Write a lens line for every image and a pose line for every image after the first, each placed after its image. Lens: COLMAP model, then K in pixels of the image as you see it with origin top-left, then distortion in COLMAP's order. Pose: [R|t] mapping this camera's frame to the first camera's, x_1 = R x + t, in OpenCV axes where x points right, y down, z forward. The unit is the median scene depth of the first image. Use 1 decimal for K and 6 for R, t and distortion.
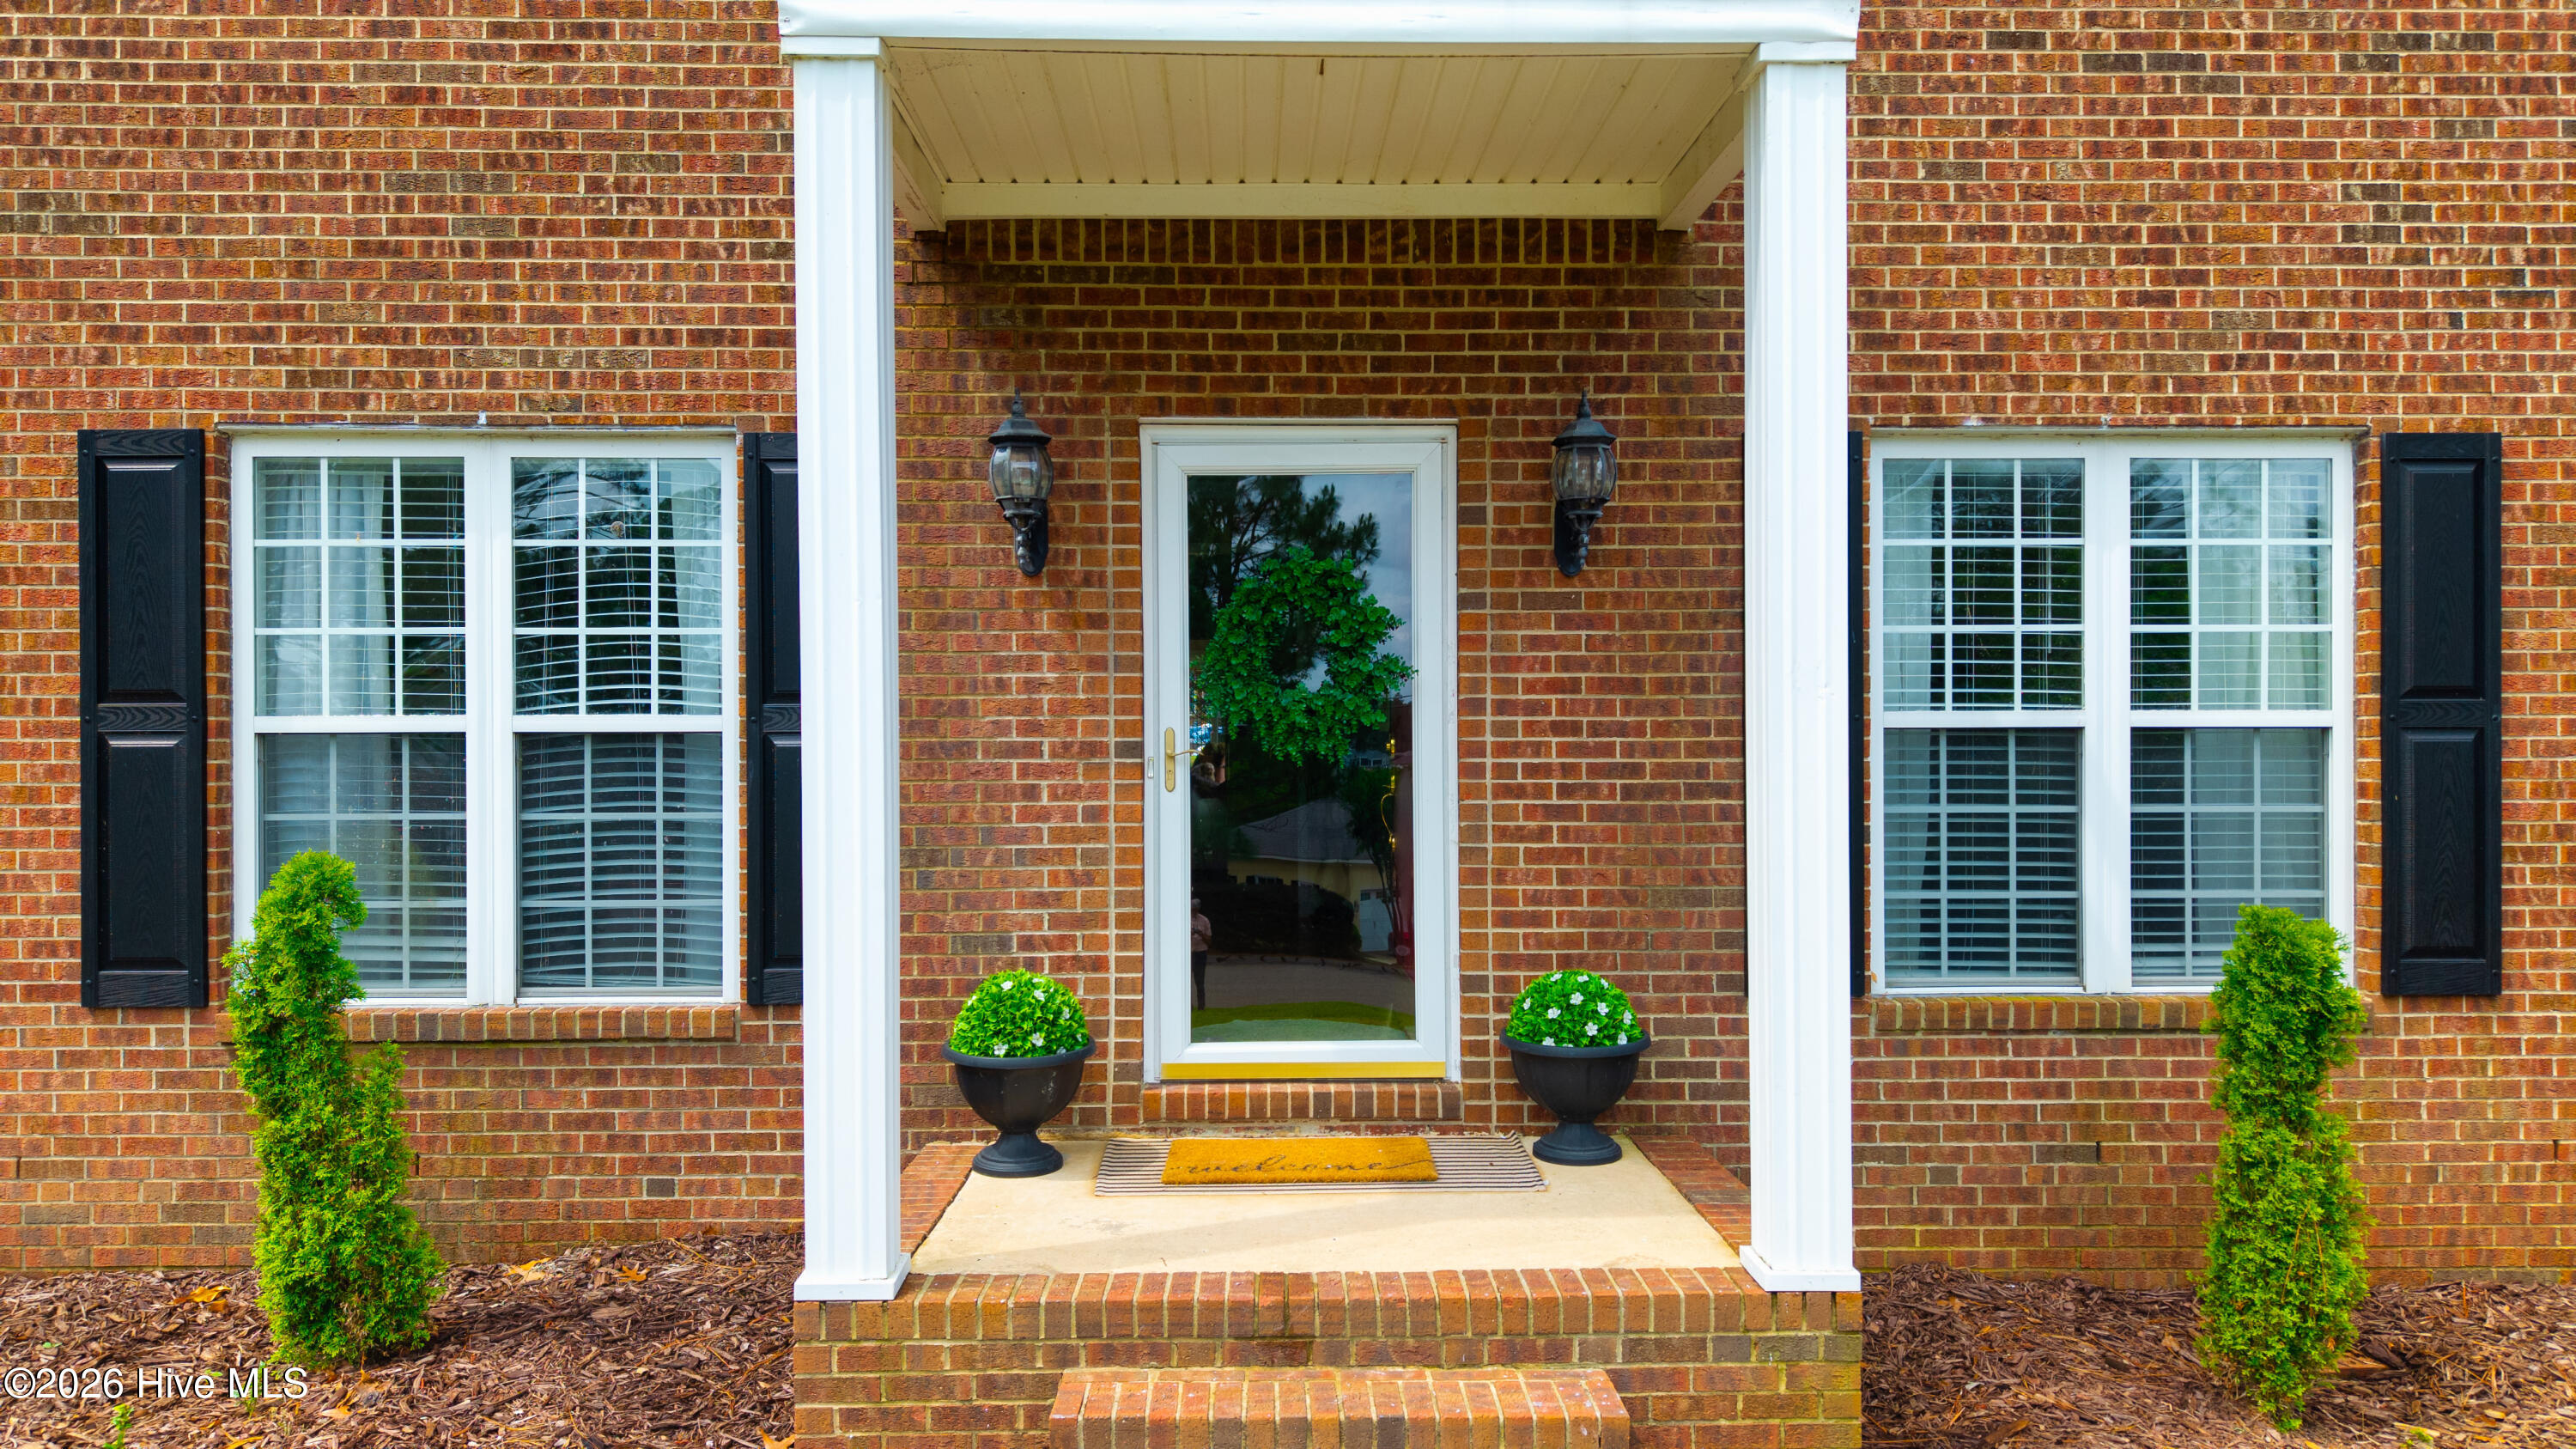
lens RADIAL K [[1749.4, 0, 1281.6], [0, 1749.4, 712.0], [0, 0, 1]] dist [0.007807, -0.012466]
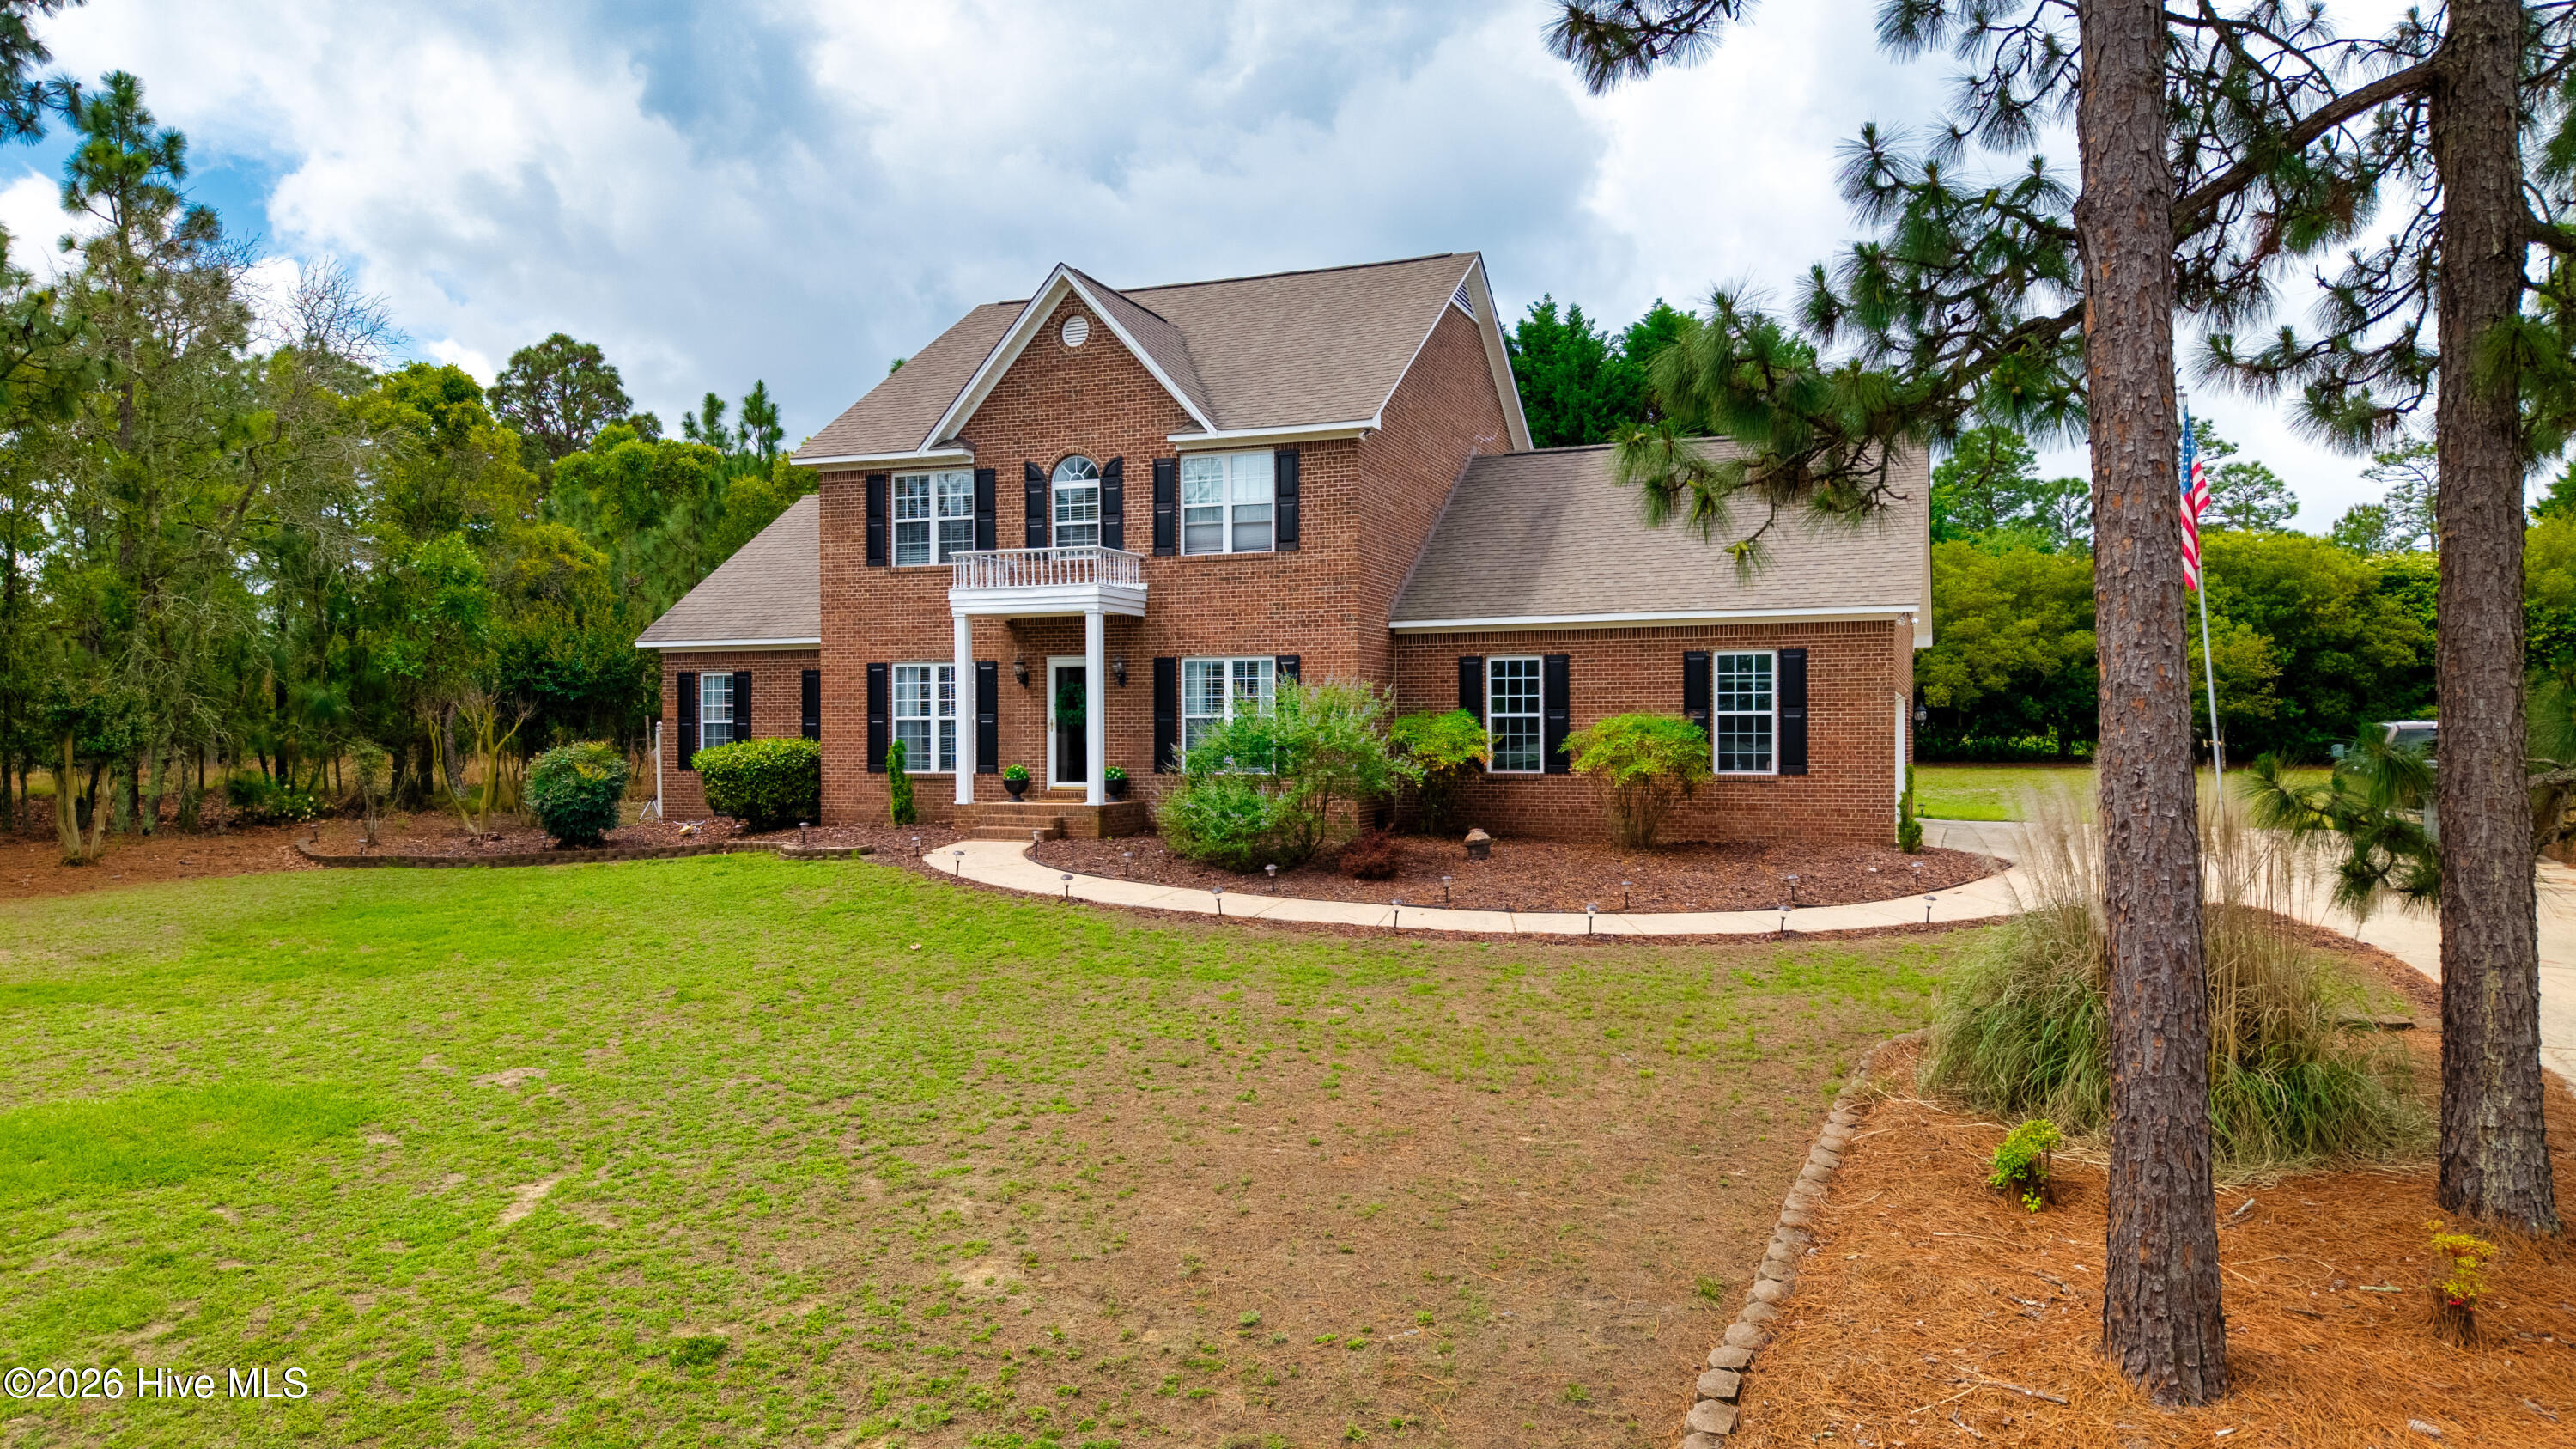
lens RADIAL K [[1749.4, 0, 1288.0], [0, 1749.4, 735.9], [0, 0, 1]] dist [0.007807, -0.012466]
pose [[0.925911, 0.000322, -0.377741, 2.437199], [0.003200, 0.999957, 0.008699, 0.016553], [0.377728, -0.009263, 0.925870, -3.345419]]
